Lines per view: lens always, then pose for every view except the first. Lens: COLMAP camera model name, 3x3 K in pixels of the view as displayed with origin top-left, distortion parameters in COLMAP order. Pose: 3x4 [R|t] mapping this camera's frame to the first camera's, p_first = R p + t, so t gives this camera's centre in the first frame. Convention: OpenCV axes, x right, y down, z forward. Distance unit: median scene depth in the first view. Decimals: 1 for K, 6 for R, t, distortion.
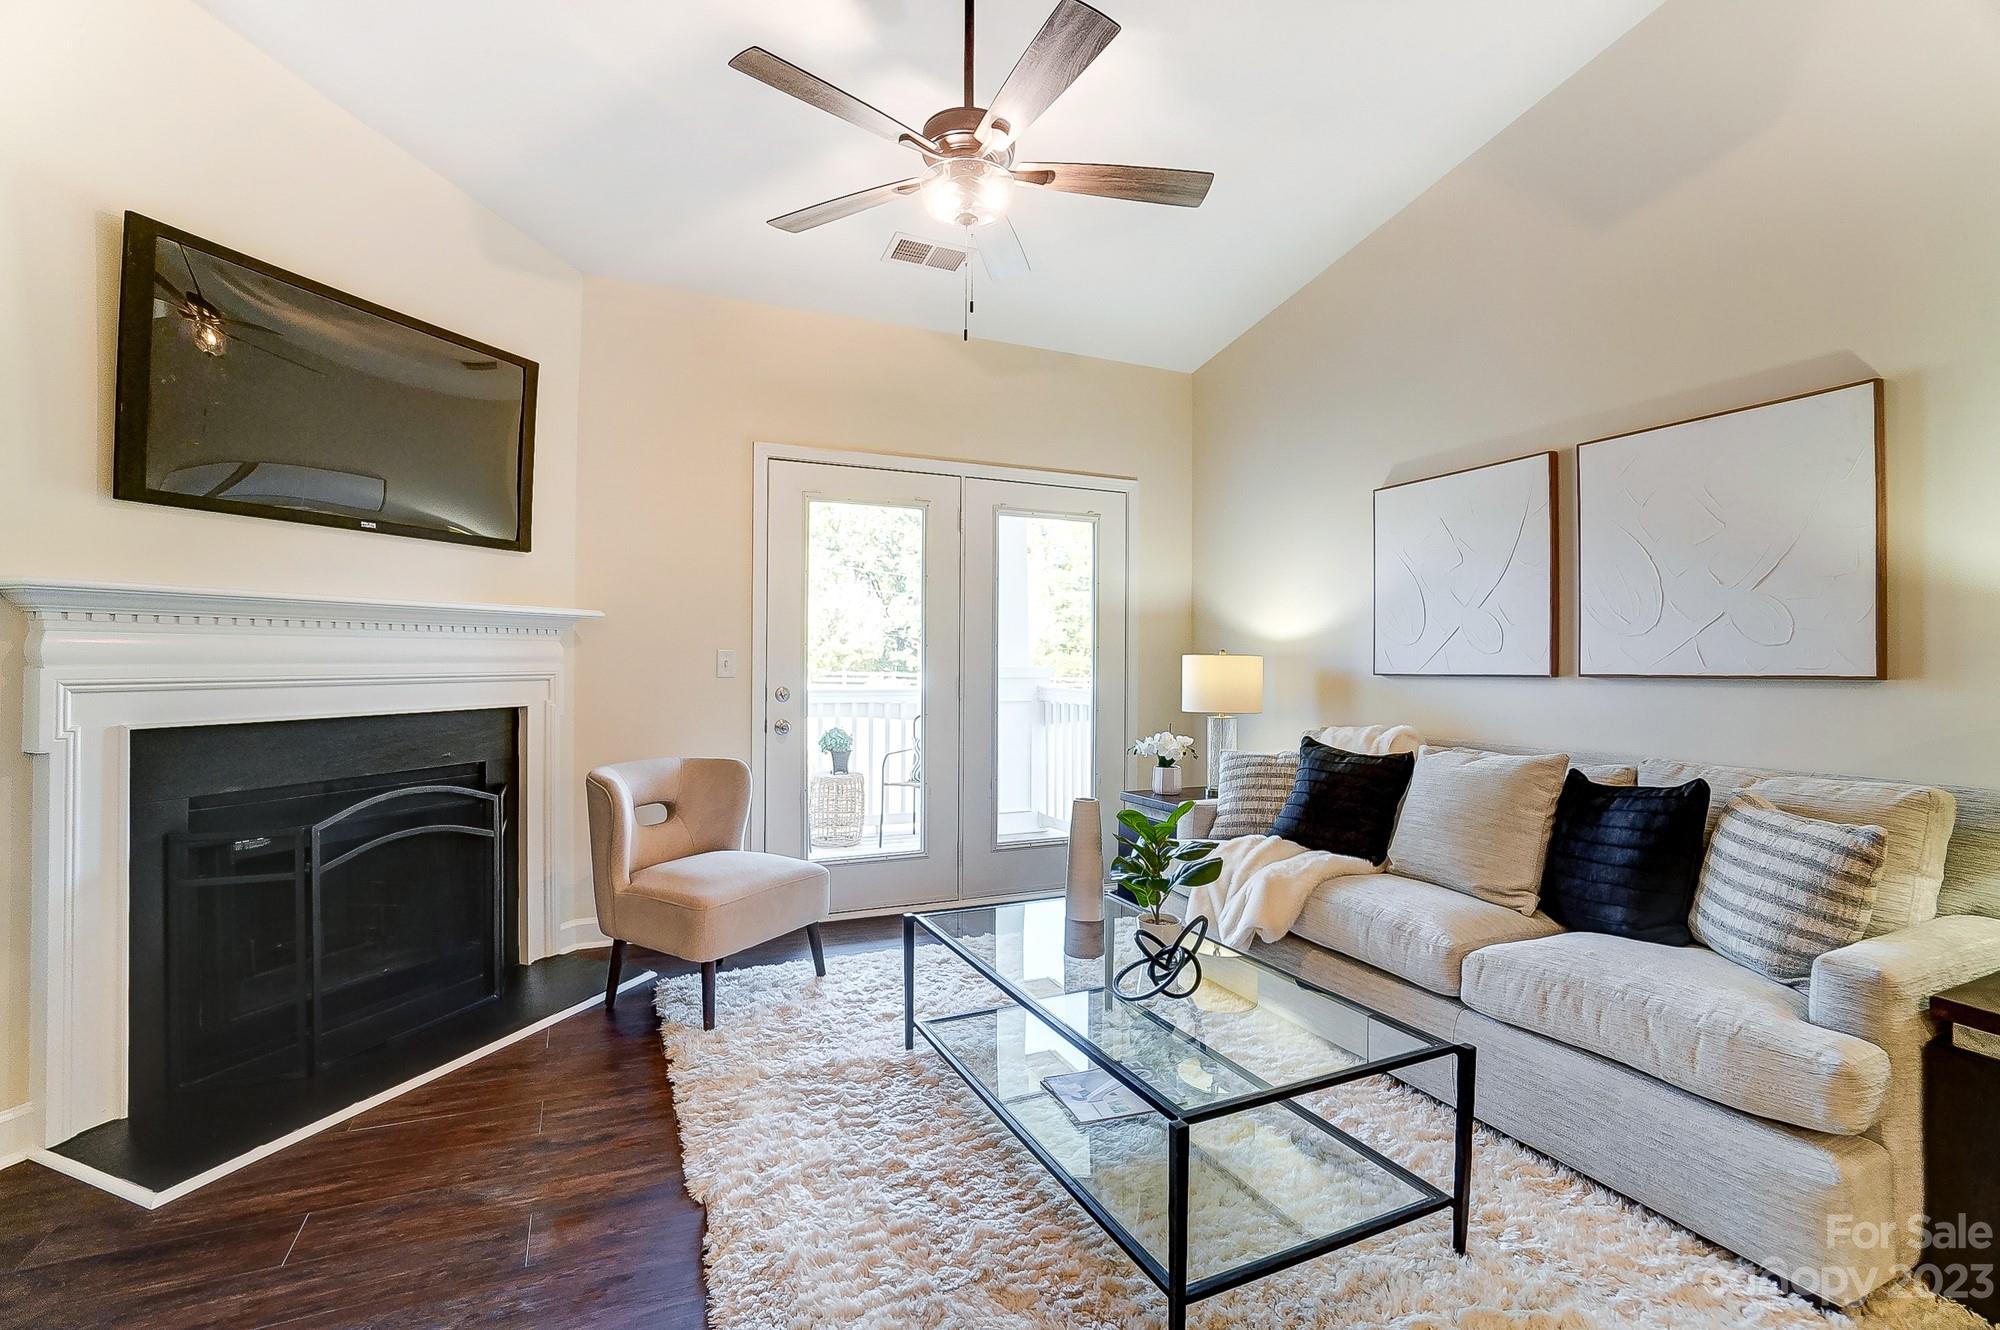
lens RADIAL K [[902.8, 0, 986.1], [0, 902.8, 653.9], [0, 0, 1]] dist [-0.052471, 0.020917]
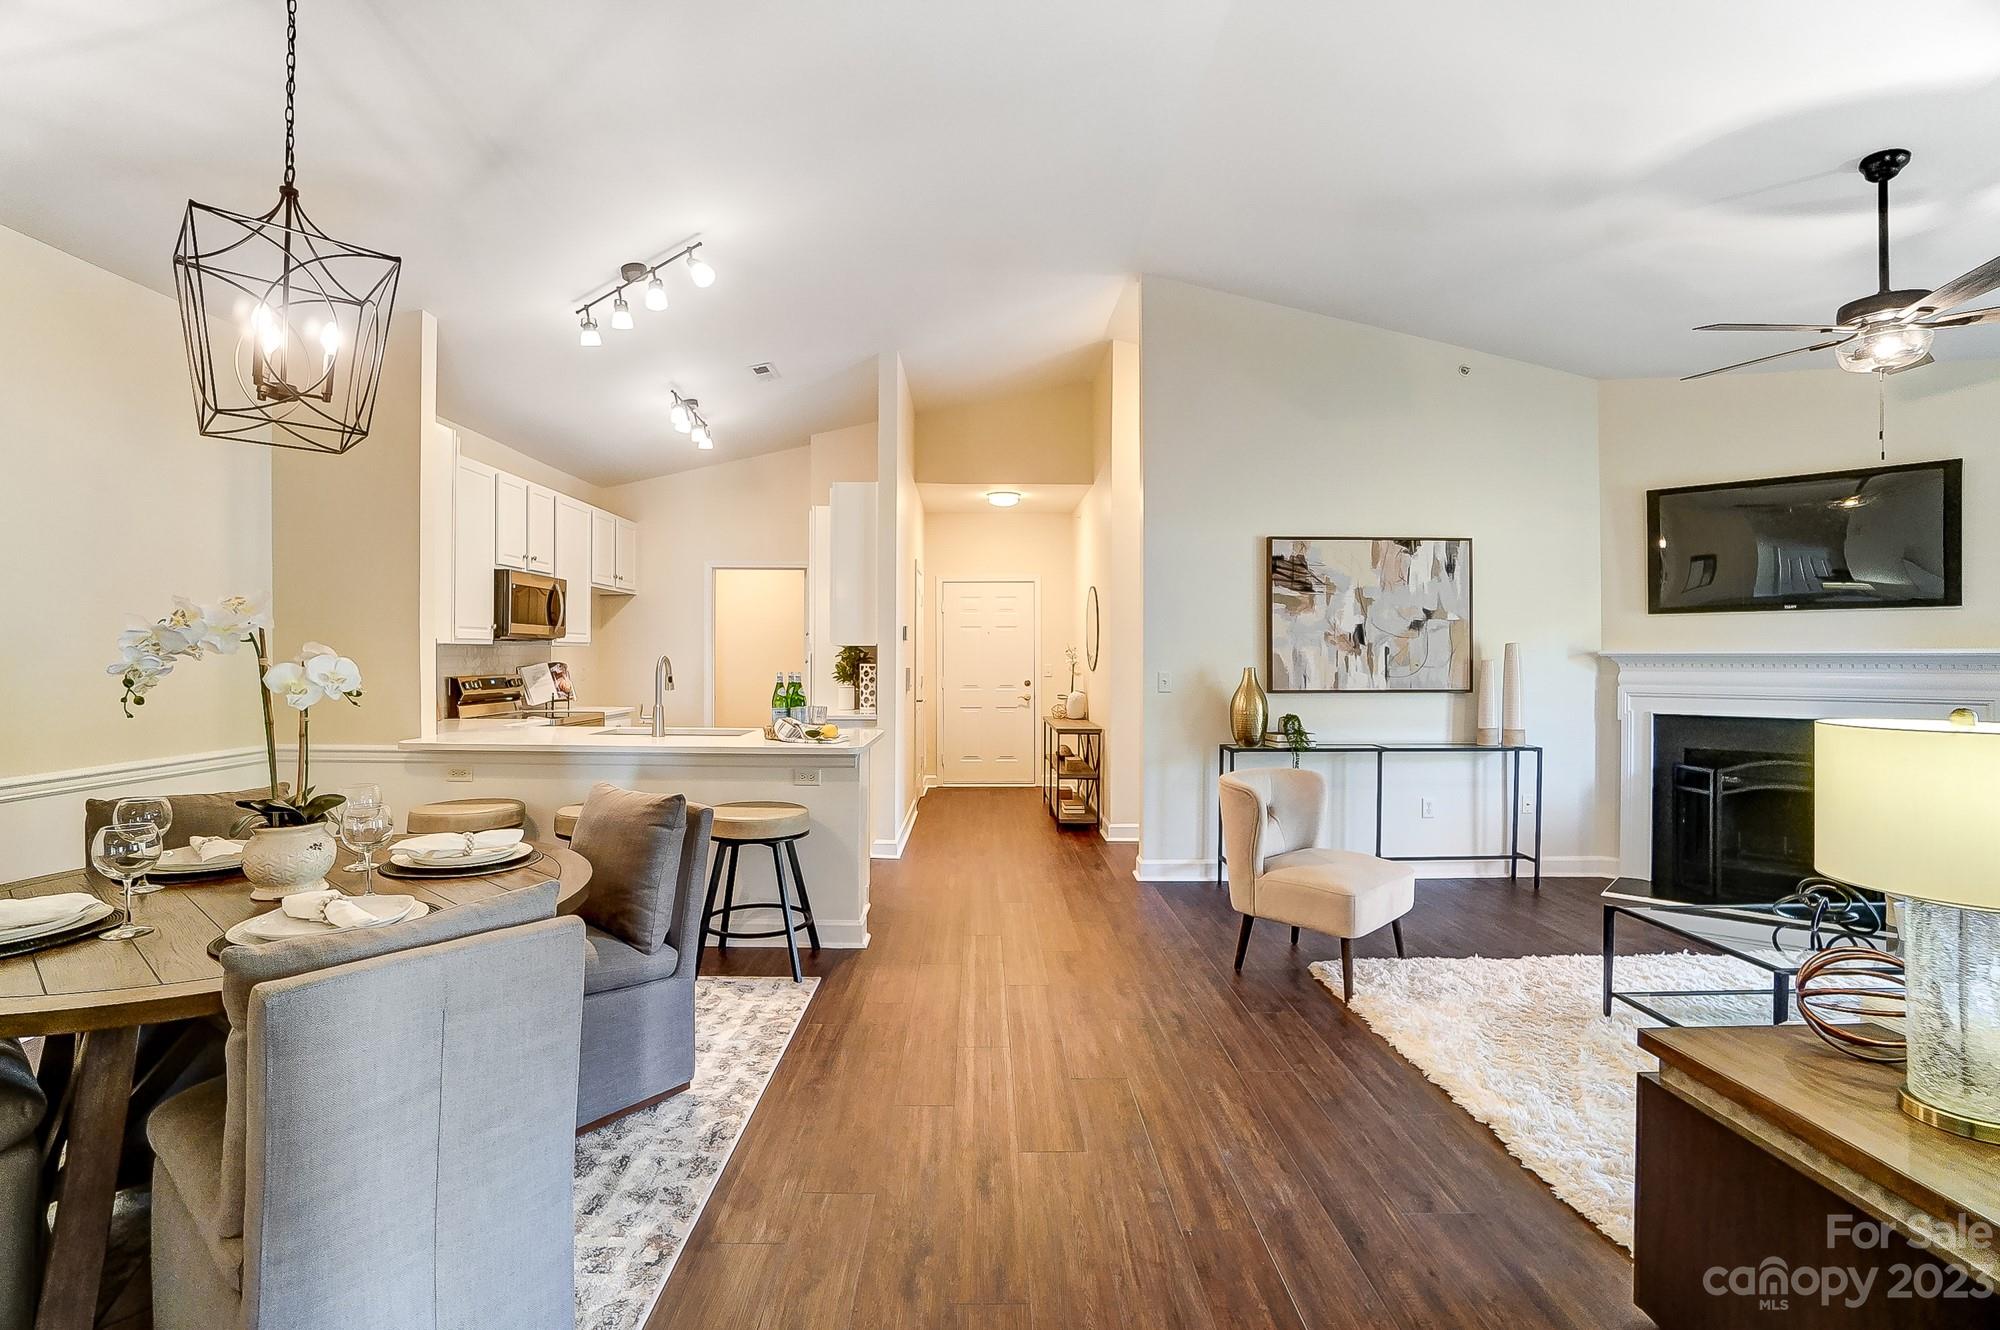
lens RADIAL K [[908.6, 0, 1000.3], [0, 908.6, 656.6], [0, 0, 1]] dist [-0.059180, 0.025067]
pose [[-0.382108, -0.008047, -0.924083, 1.438230], [-0.000616, 0.999964, -0.008453, -0.032566], [0.924118, -0.002661, -0.382099, 0.232827]]
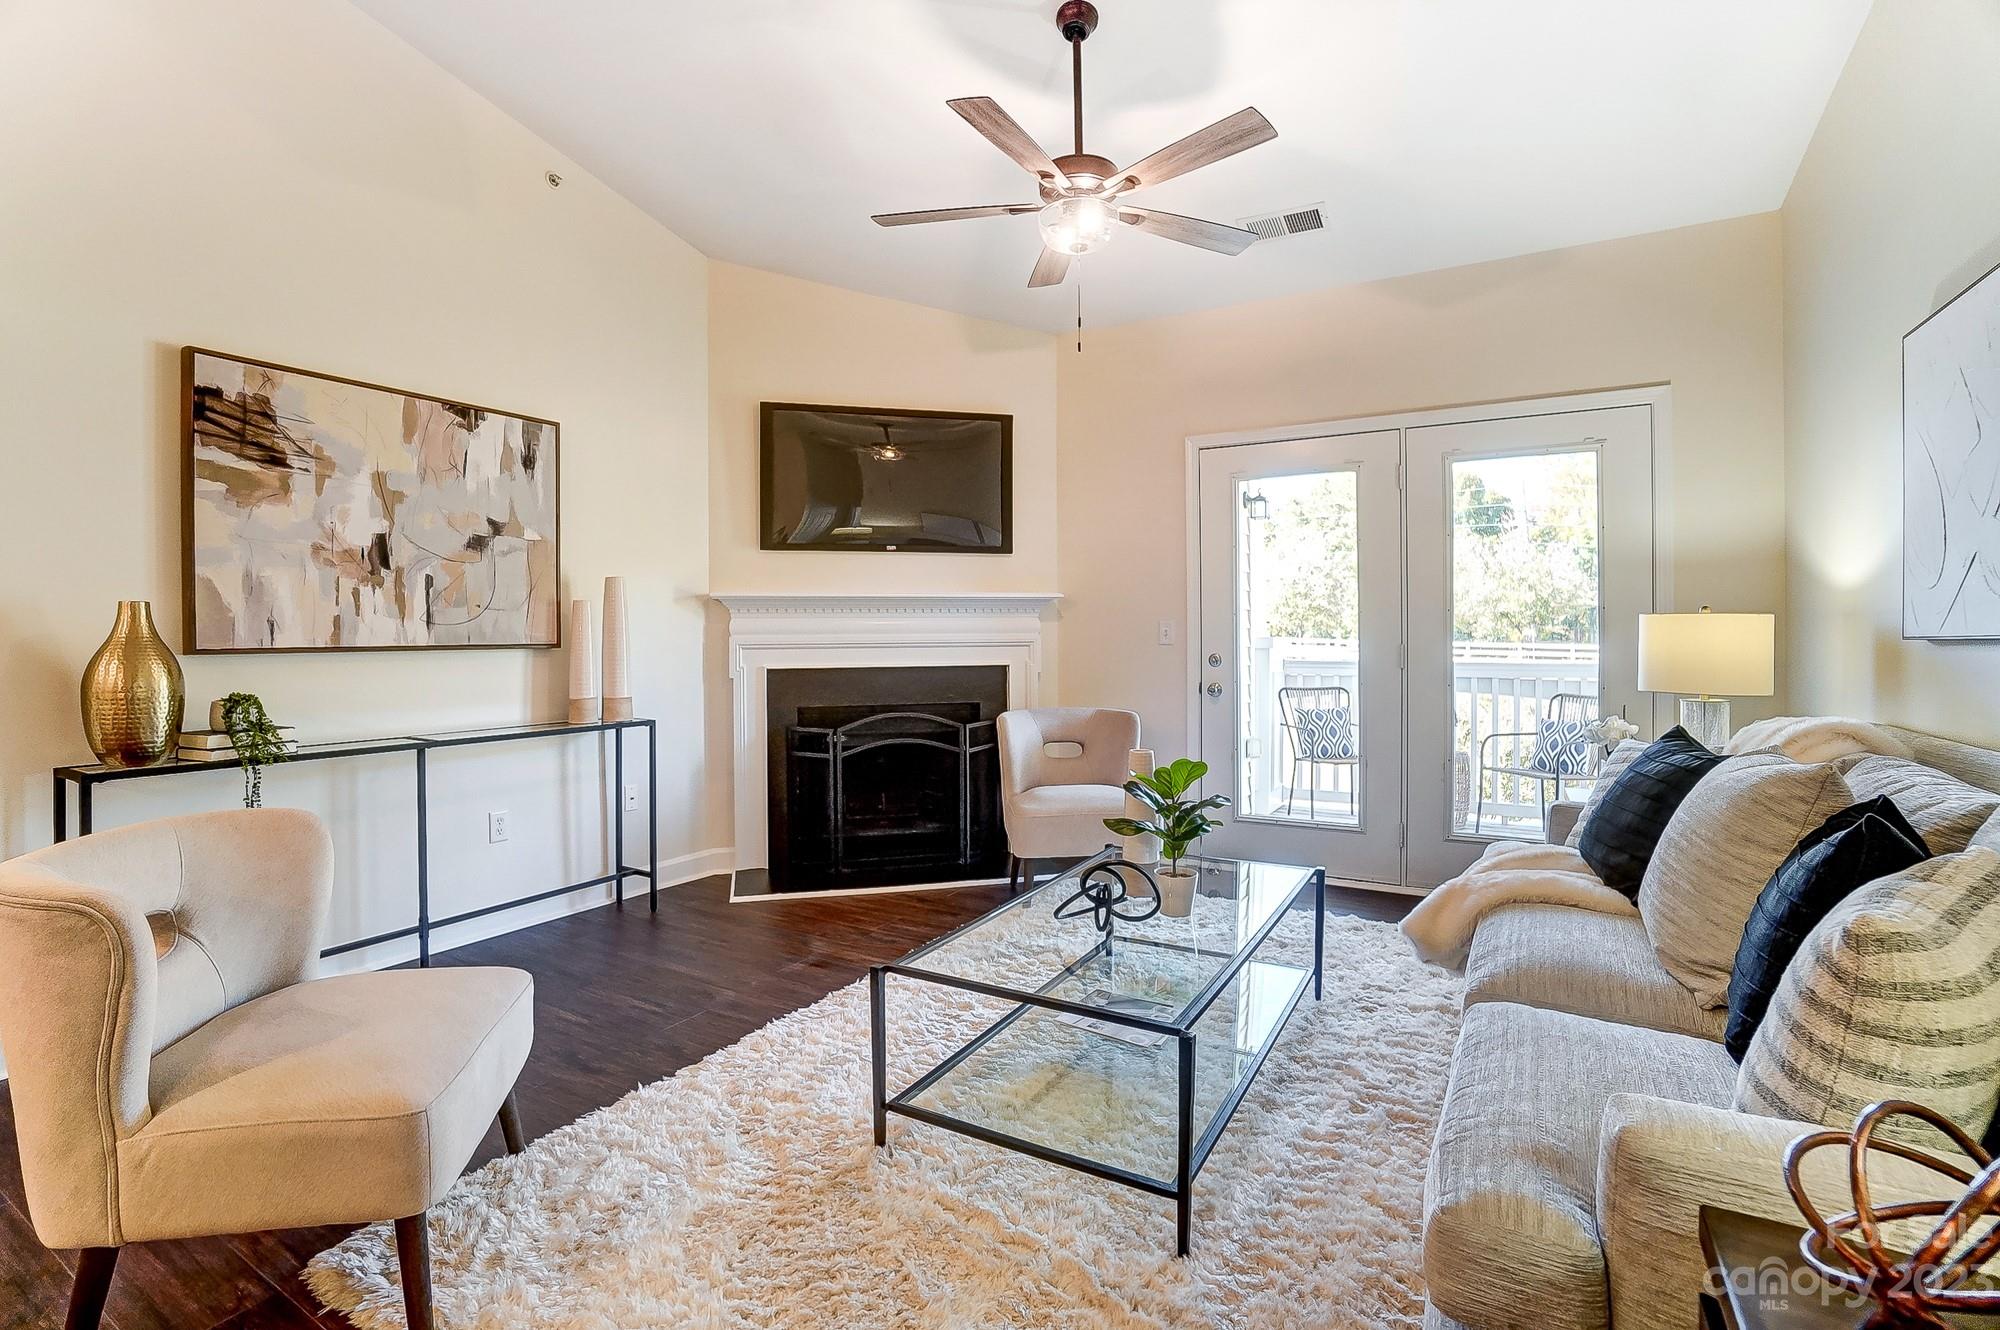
lens RADIAL K [[905.0, 0, 983.6], [0, 905.0, 638.4], [0, 0, 1]] dist [-0.062354, 0.021298]
pose [[0.578472, -0.006453, -0.815677, 0.721742], [0.012043, 0.999927, 0.000630, 0.019301], [0.815613, -0.010187, 0.578508, 0.184002]]
